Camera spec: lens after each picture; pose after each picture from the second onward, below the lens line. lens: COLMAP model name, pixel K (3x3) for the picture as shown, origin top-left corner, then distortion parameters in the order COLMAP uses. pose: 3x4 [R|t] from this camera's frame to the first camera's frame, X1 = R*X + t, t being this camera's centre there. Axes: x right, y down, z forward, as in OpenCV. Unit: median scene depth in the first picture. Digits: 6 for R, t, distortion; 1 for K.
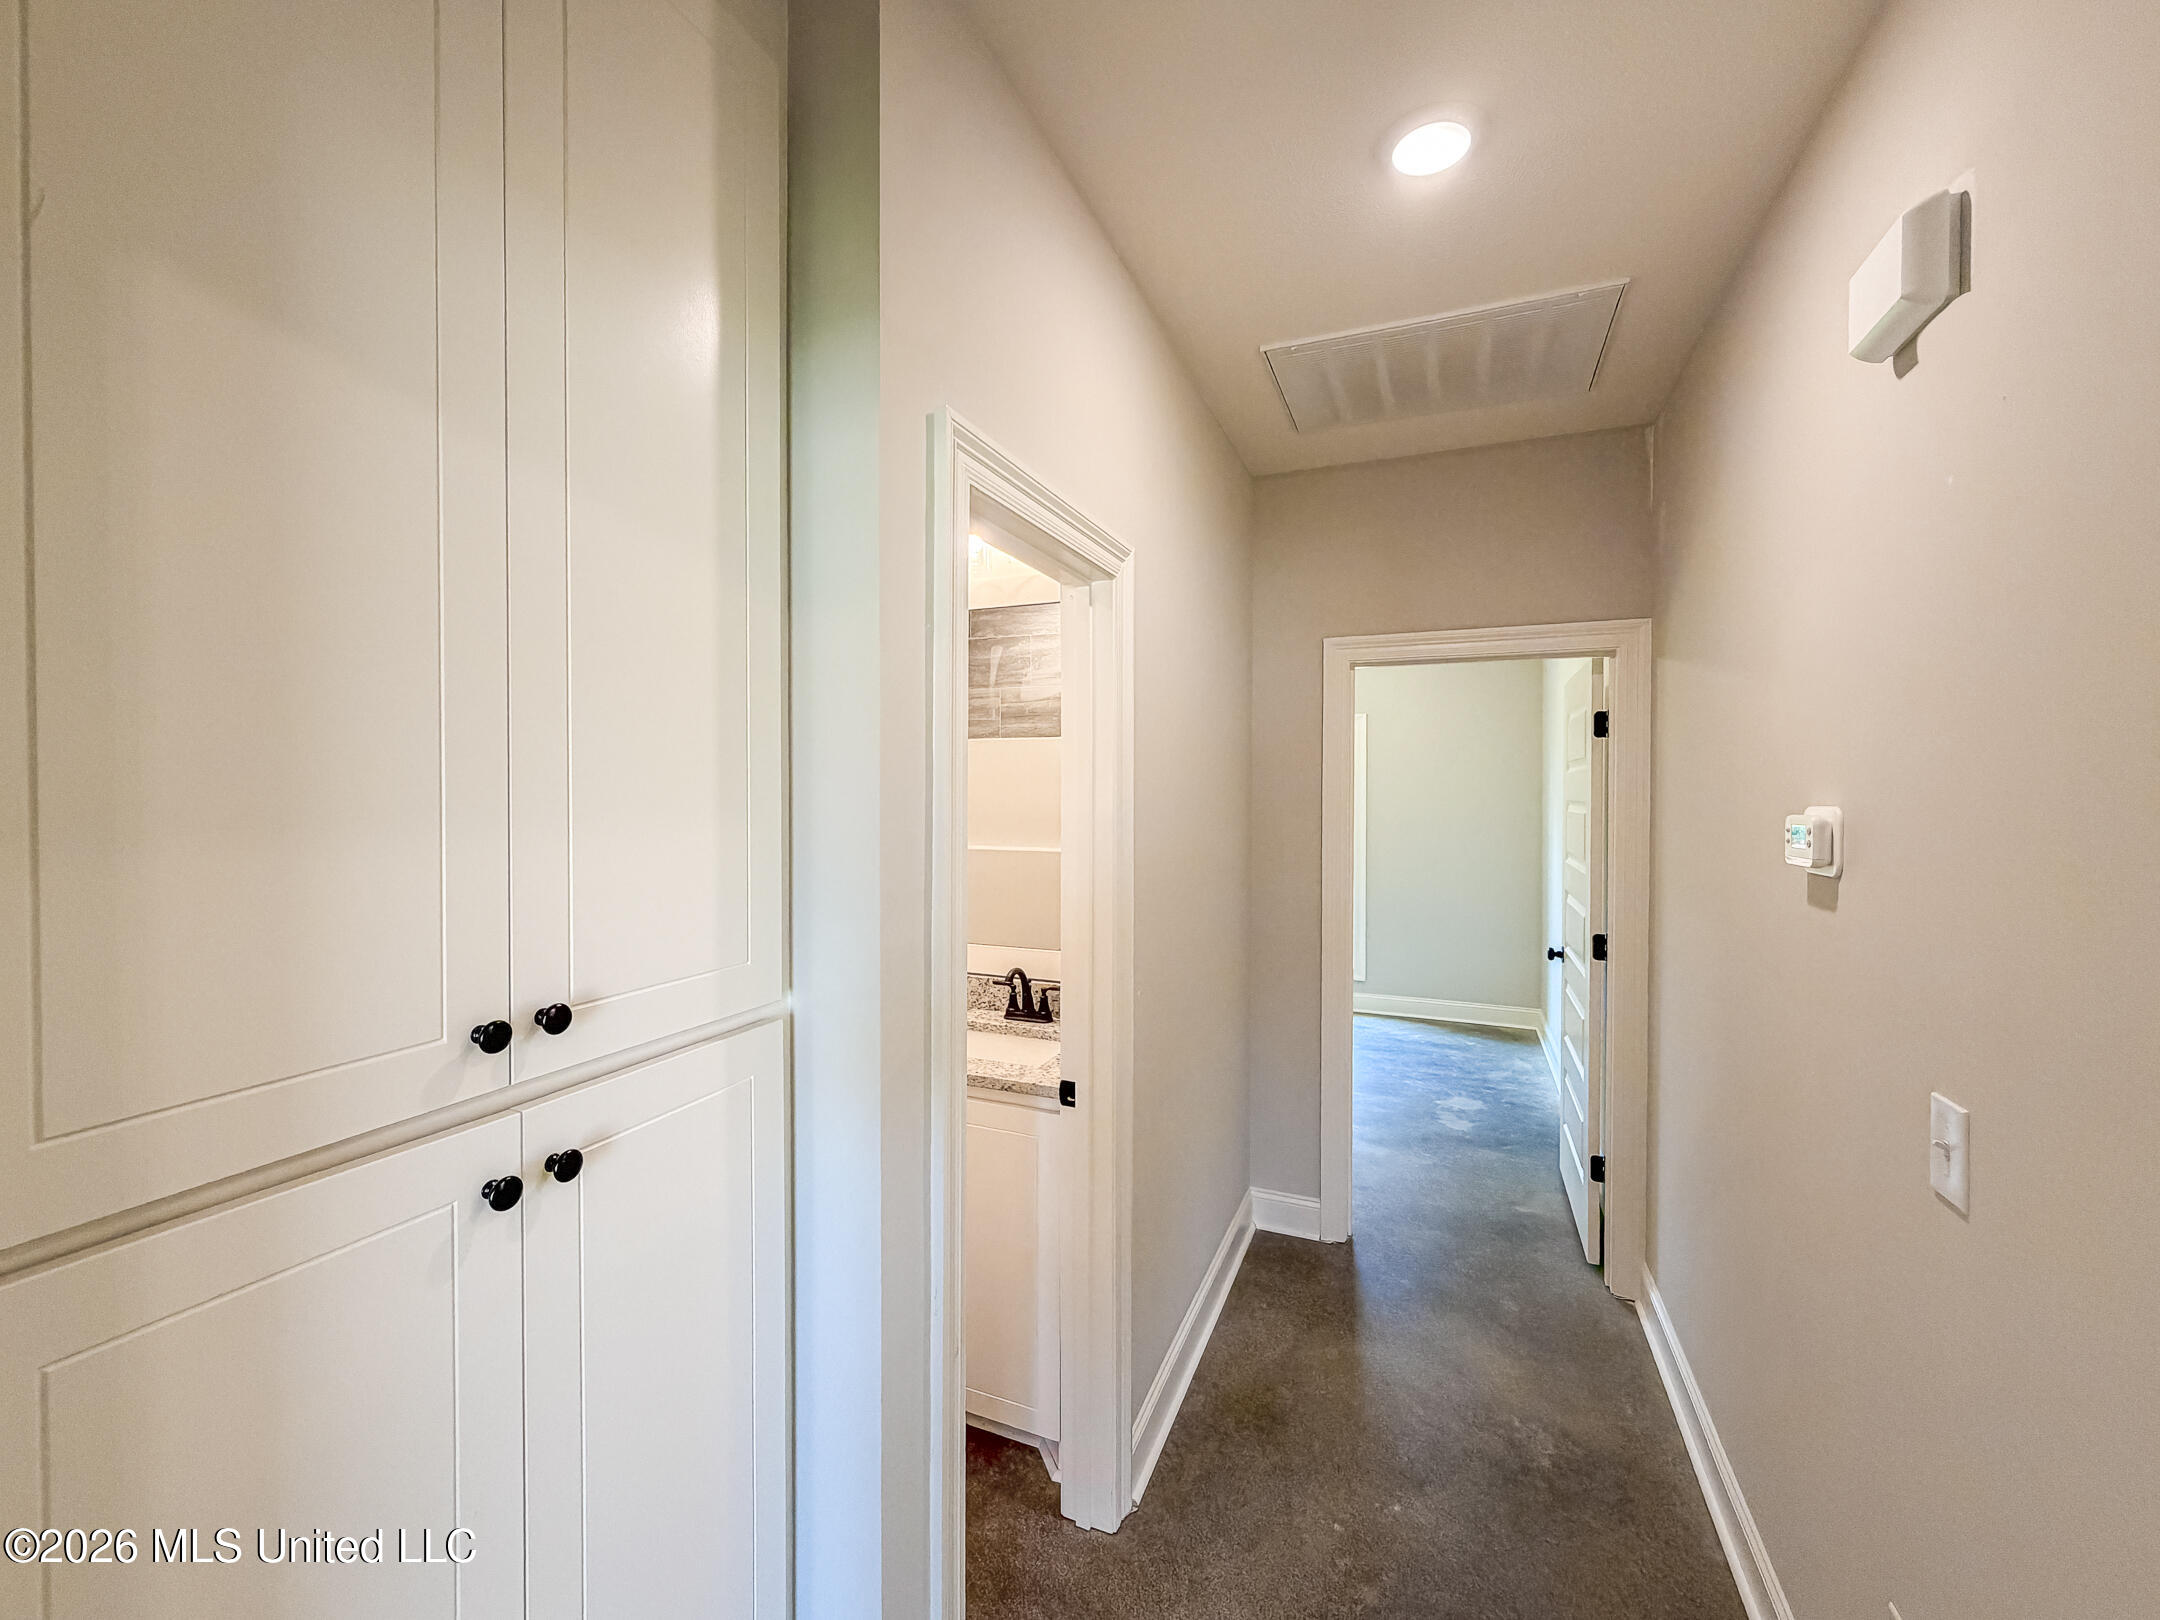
lens RADIAL K [[876.1, 0, 1080.0], [0, 876.1, 810.0], [0, 0, 1]] dist [0.000324, -0.000031]
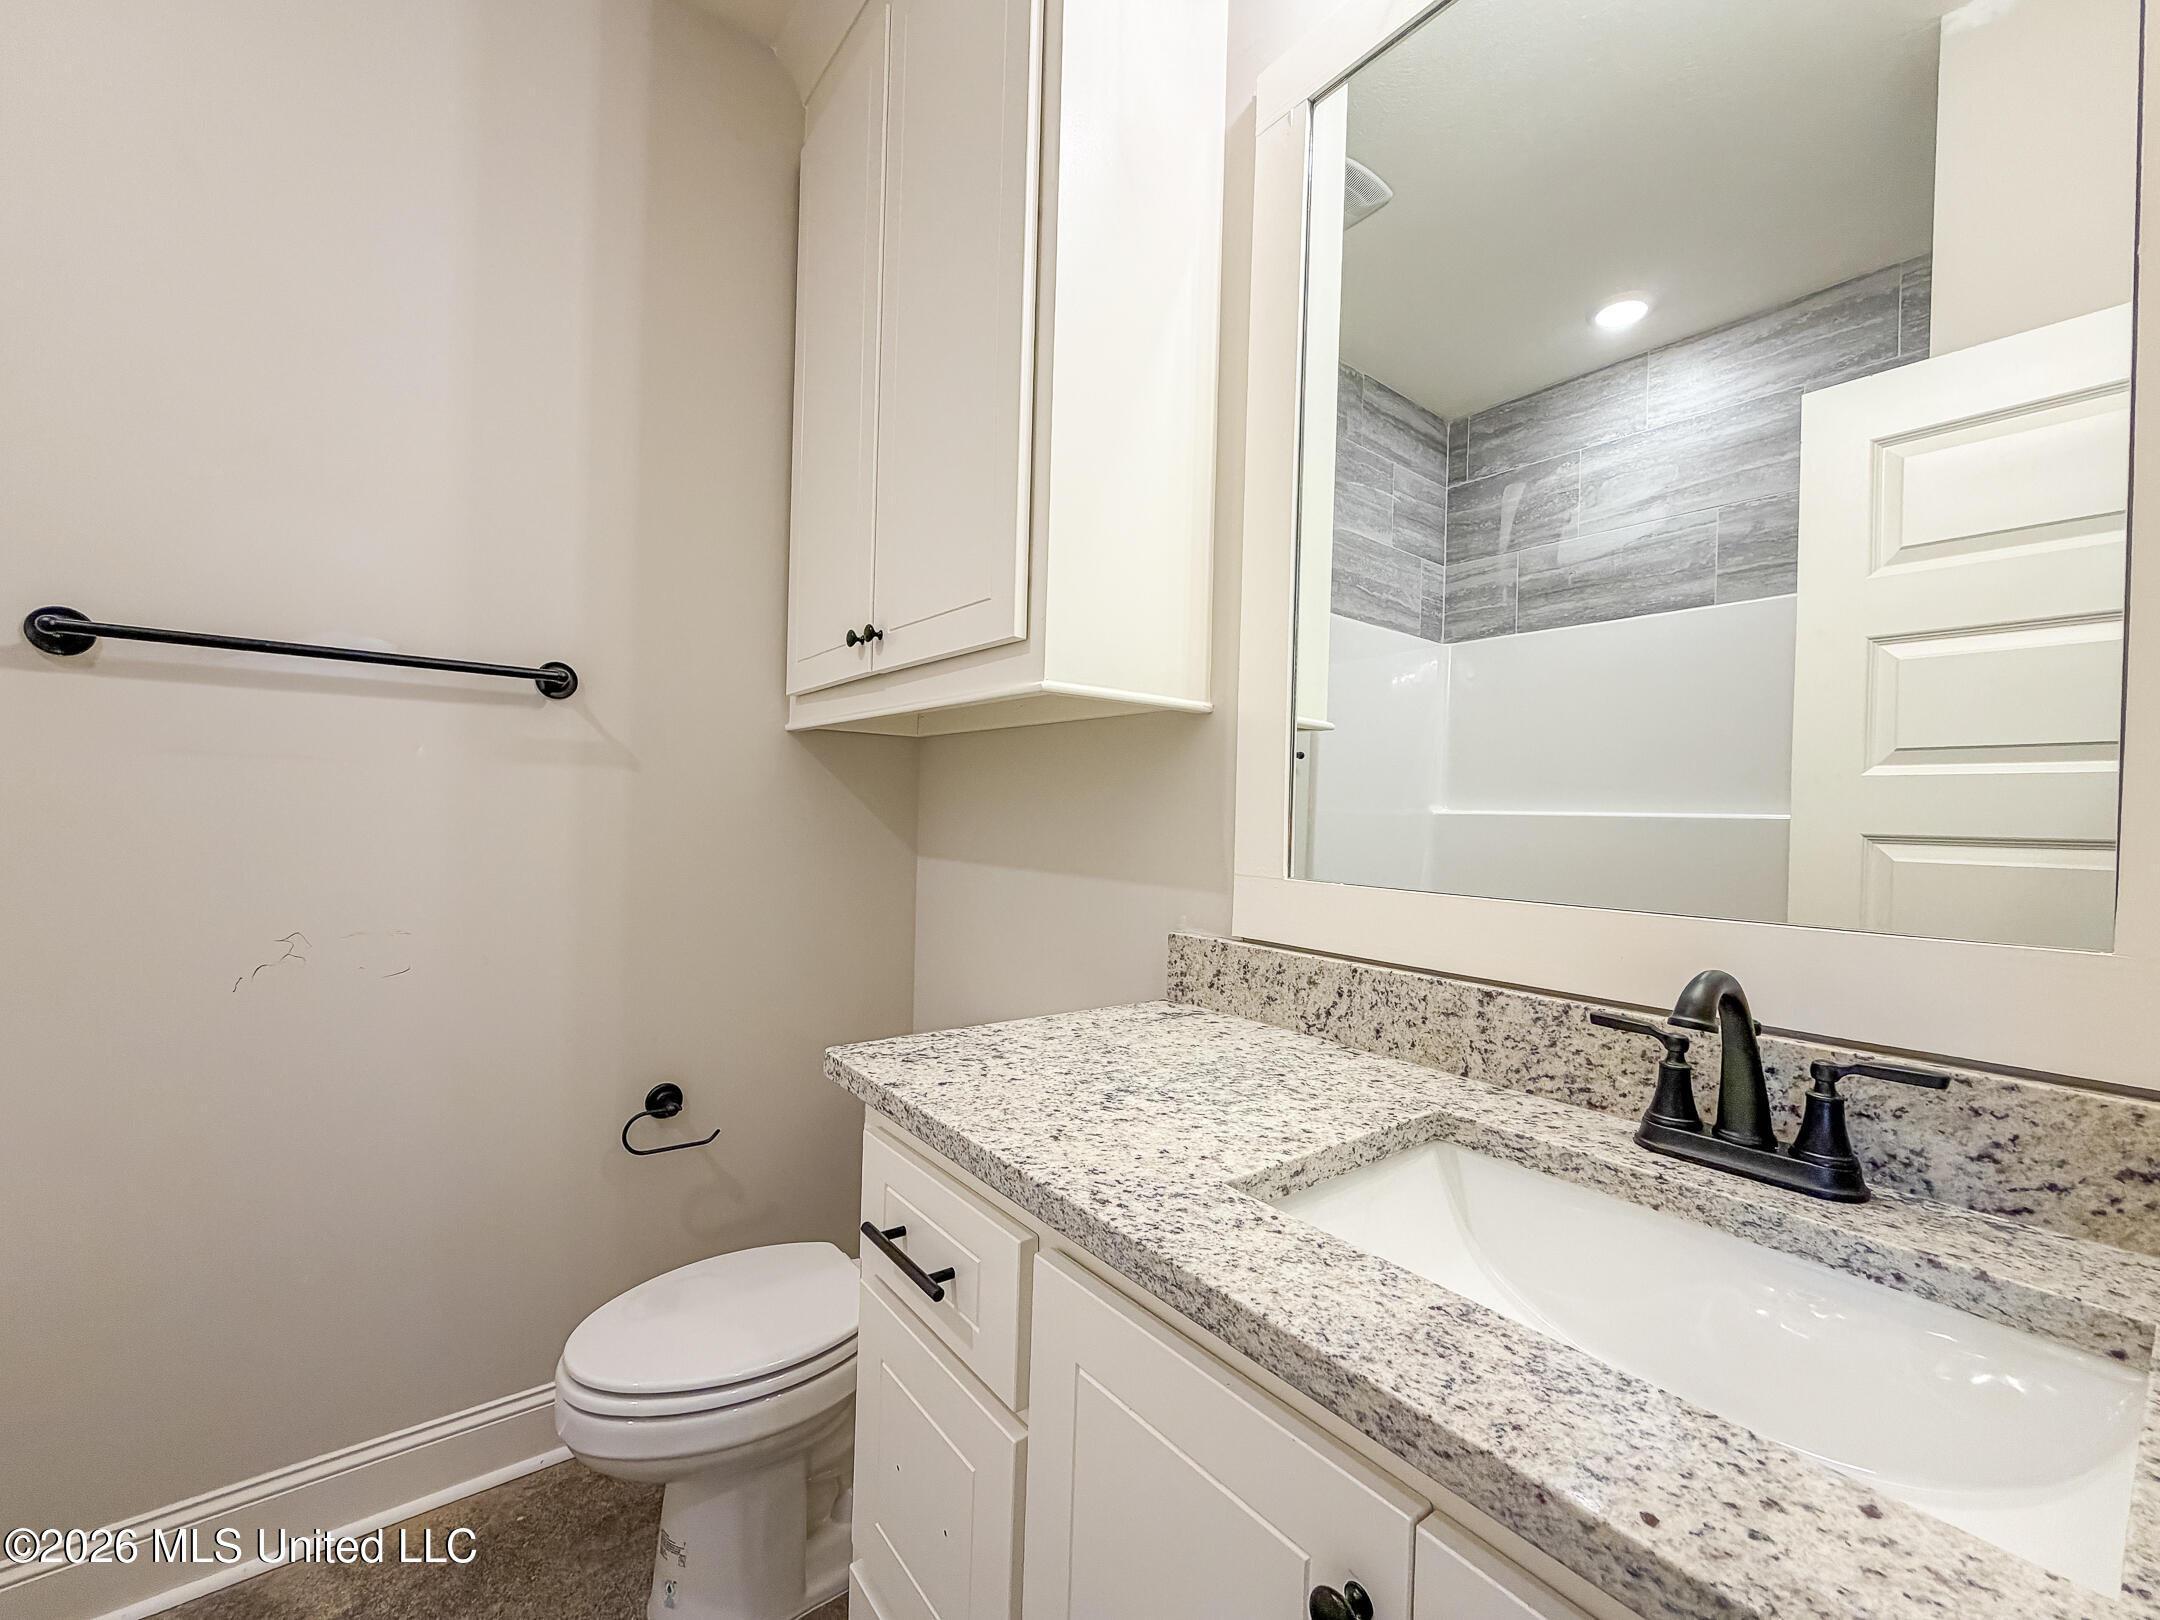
lens RADIAL K [[876.1, 0, 1080.0], [0, 876.1, 810.0], [0, 0, 1]] dist [0.000324, -0.000031]
pose [[0.871787, 0.018712, -0.489528, -0.104738], [-0.040651, 0.998587, -0.034224, 0.138555], [0.488196, 0.049736, 0.871316, 0.625138]]
